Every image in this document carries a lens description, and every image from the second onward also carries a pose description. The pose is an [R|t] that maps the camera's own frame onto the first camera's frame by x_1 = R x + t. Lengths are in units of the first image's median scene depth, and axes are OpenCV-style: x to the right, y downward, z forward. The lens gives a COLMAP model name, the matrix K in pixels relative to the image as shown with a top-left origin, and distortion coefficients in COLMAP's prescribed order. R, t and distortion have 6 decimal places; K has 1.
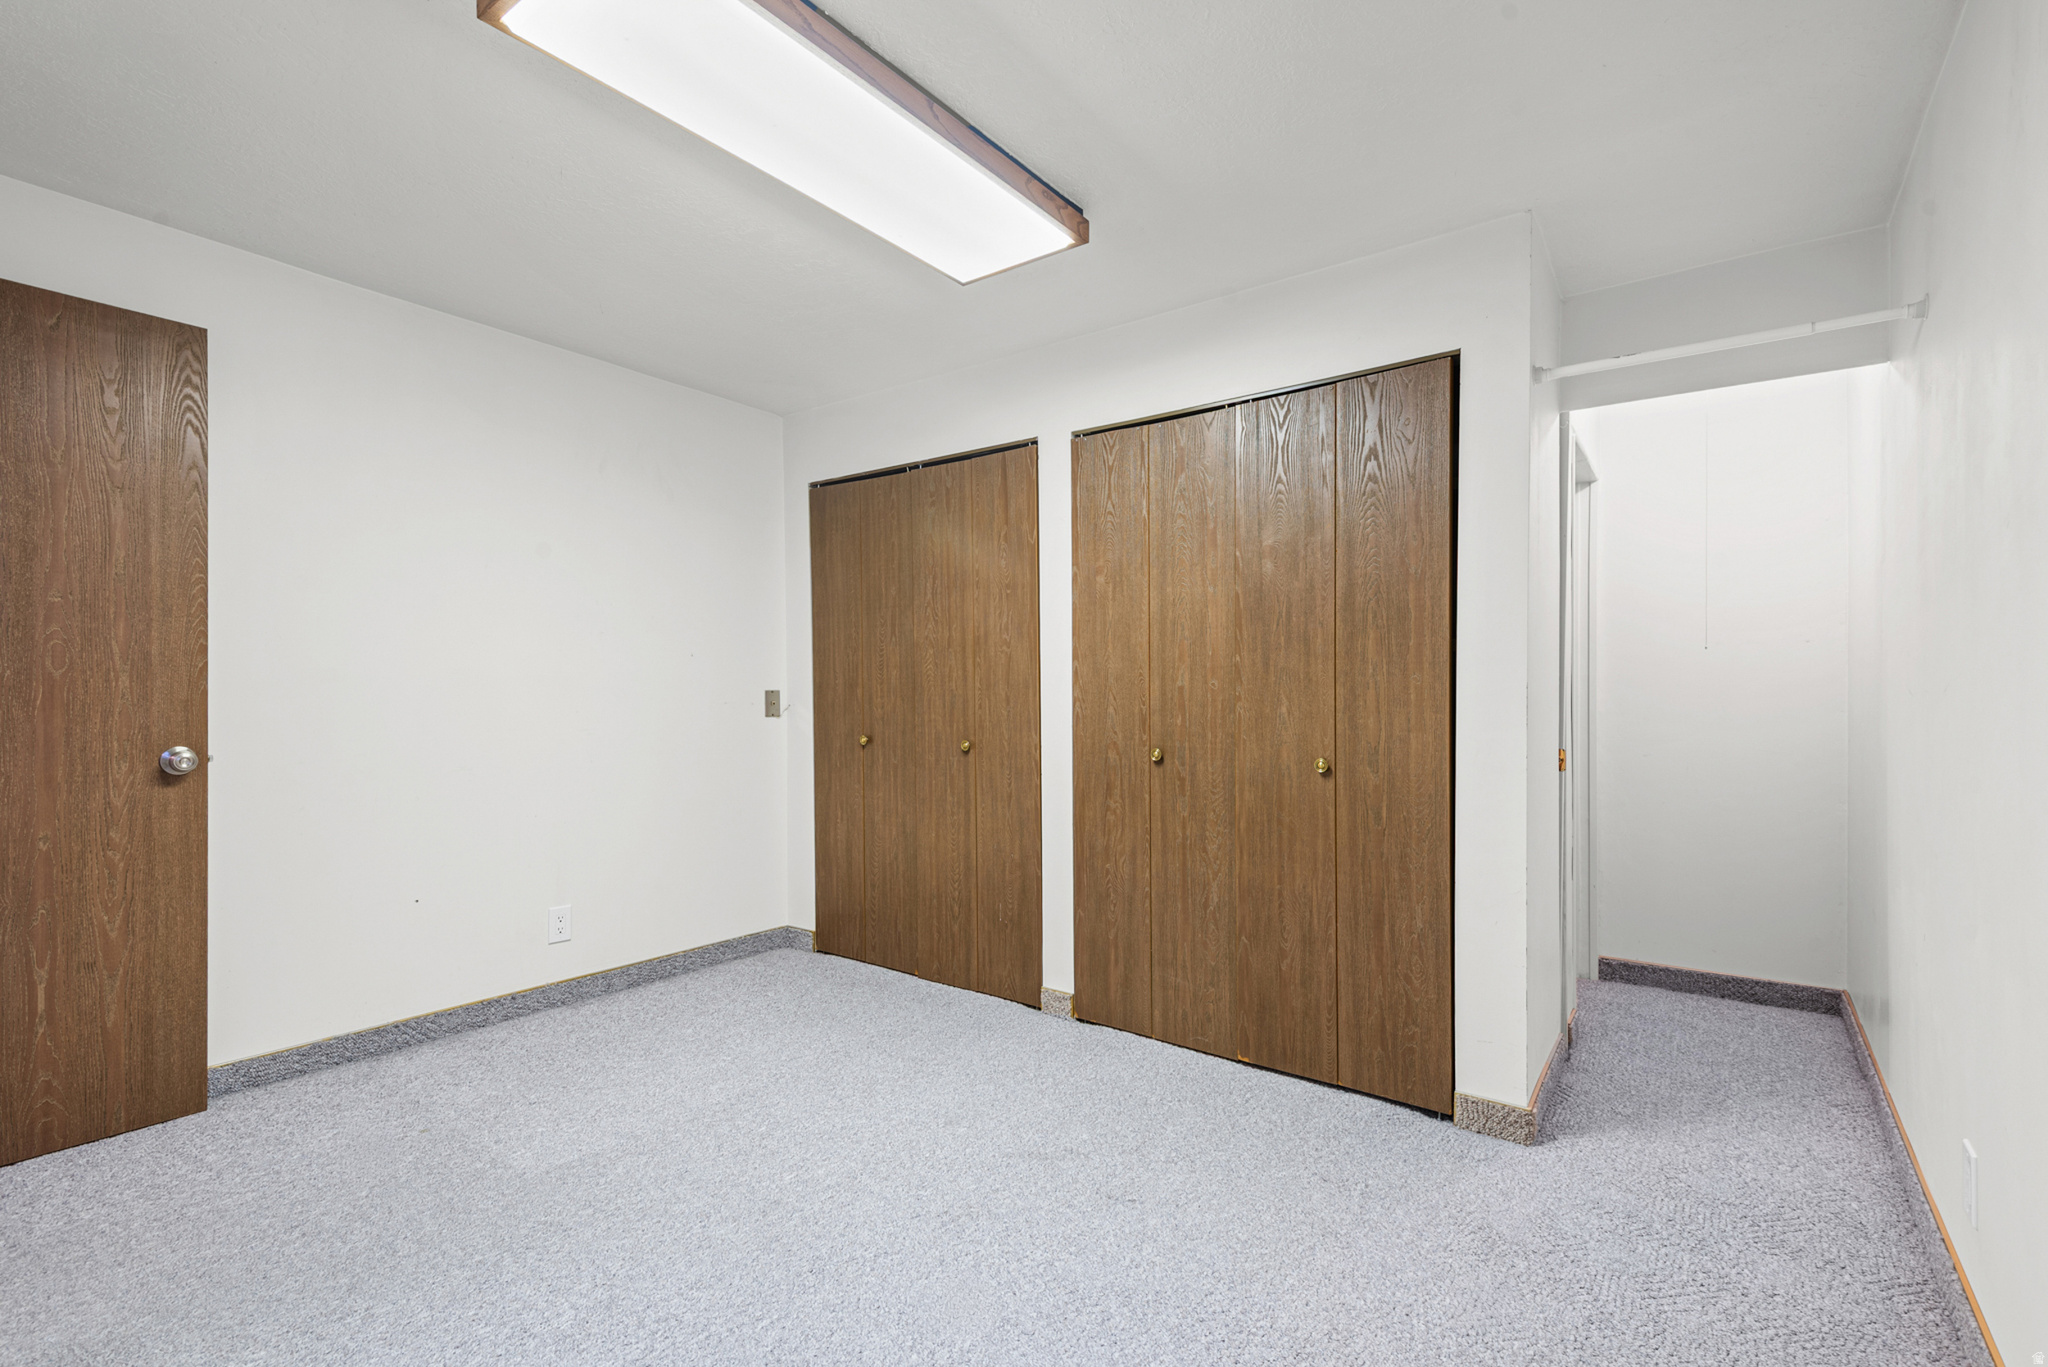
lens RADIAL K [[925.5, 0, 1016.8], [0, 925.5, 692.7], [0, 0, 1]] dist [-0.001368, -0.001937]
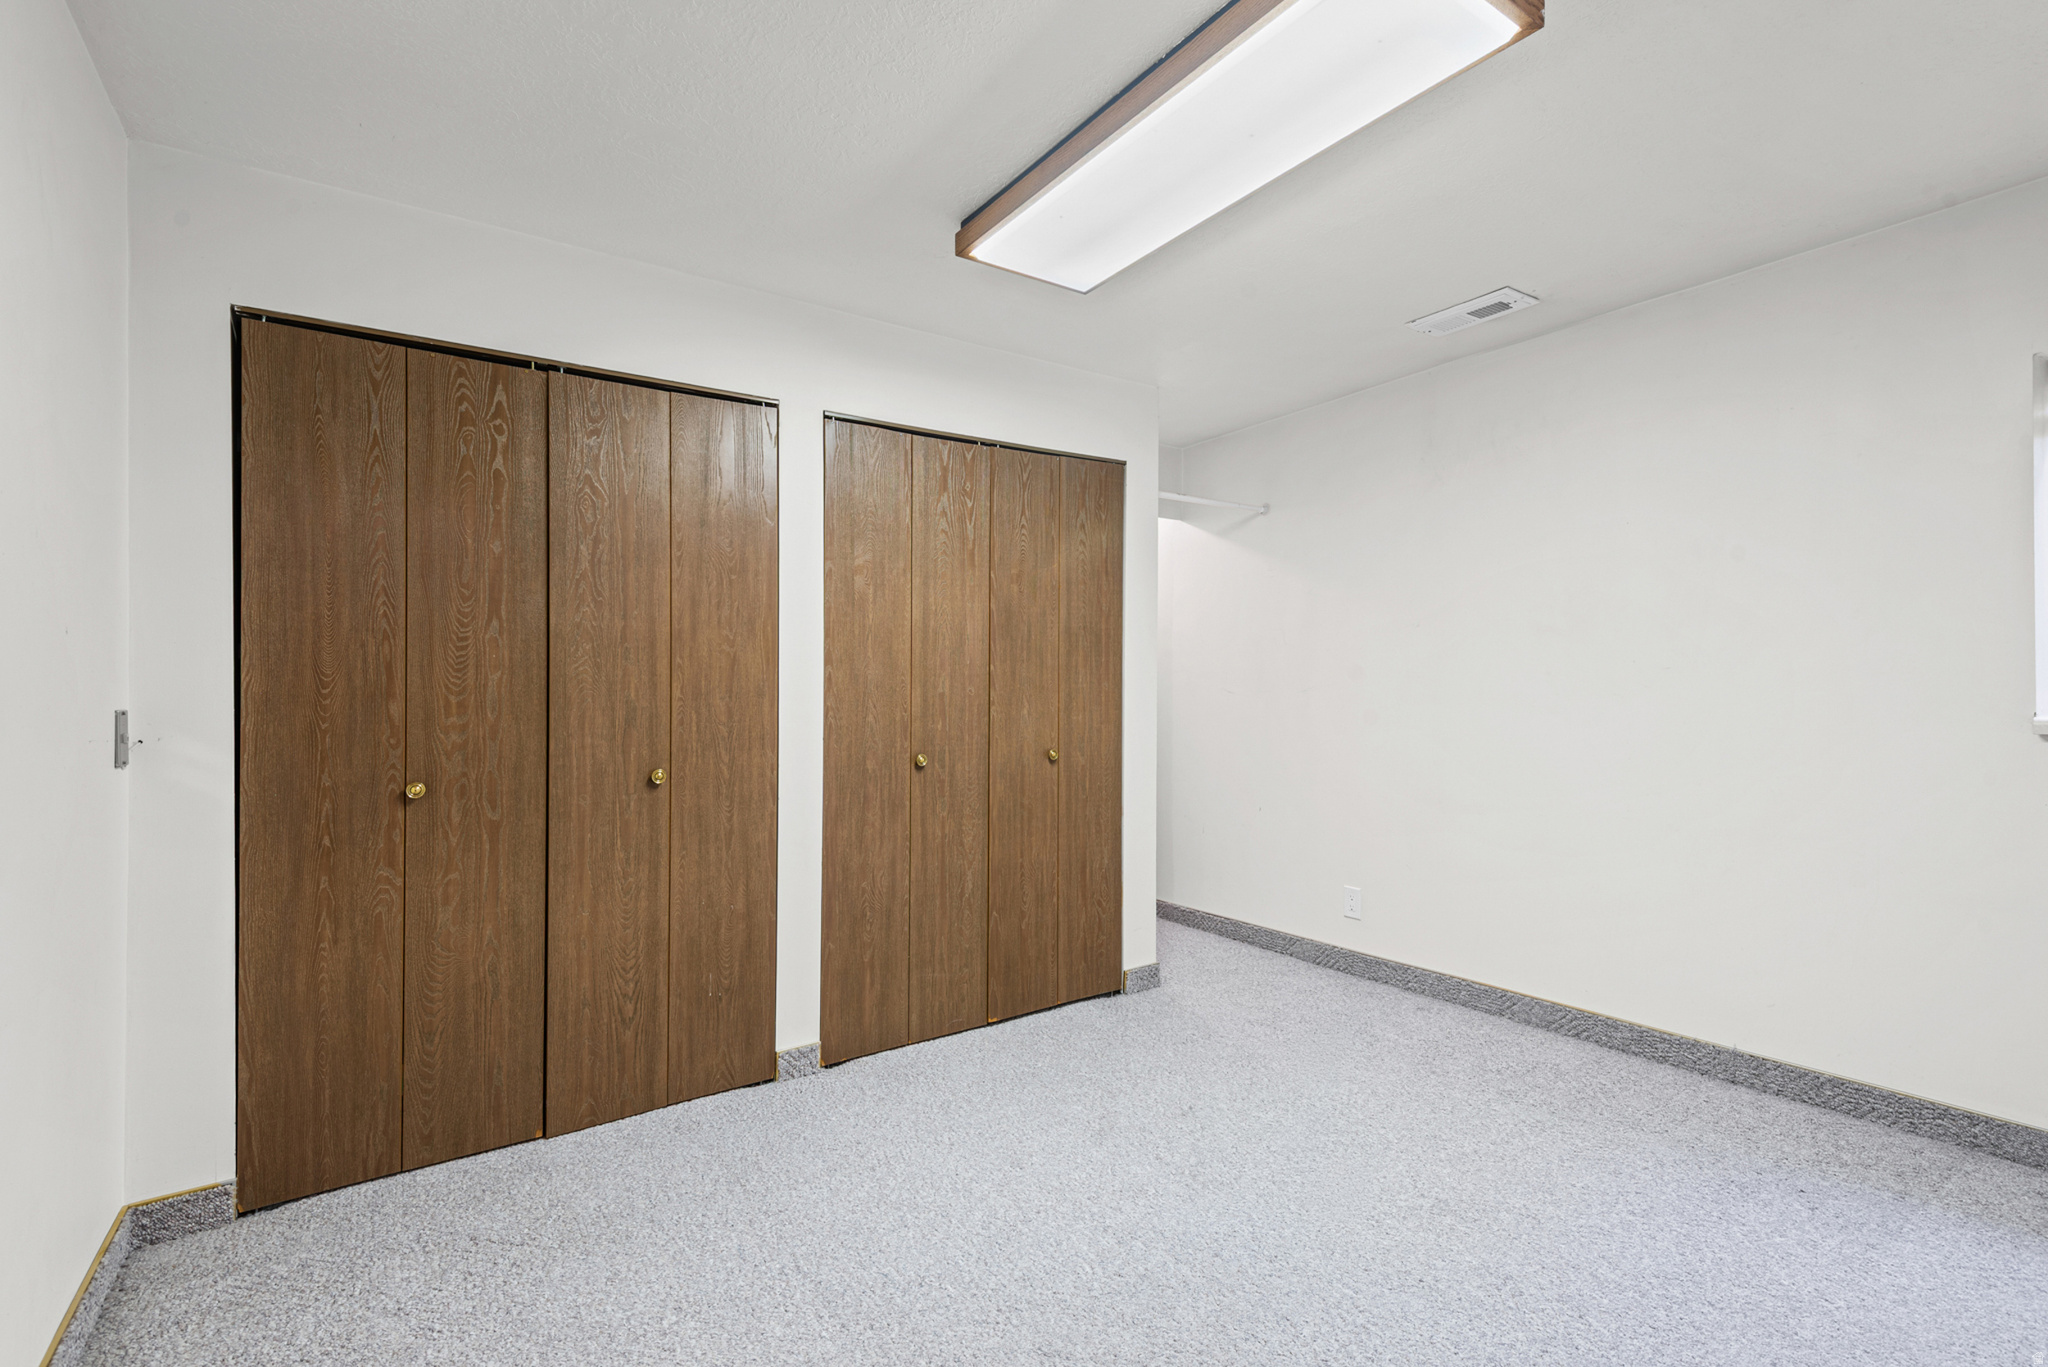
lens RADIAL K [[925.5, 0, 1022.7], [0, 925.5, 676.4], [0, 0, 1]] dist [-0.001368, -0.001937]
pose [[0.296710, 0.004562, 0.954957, -0.777646], [0.010569, 0.999912, -0.008061, -0.015804], [-0.954909, 0.012484, 0.296636, 0.581791]]
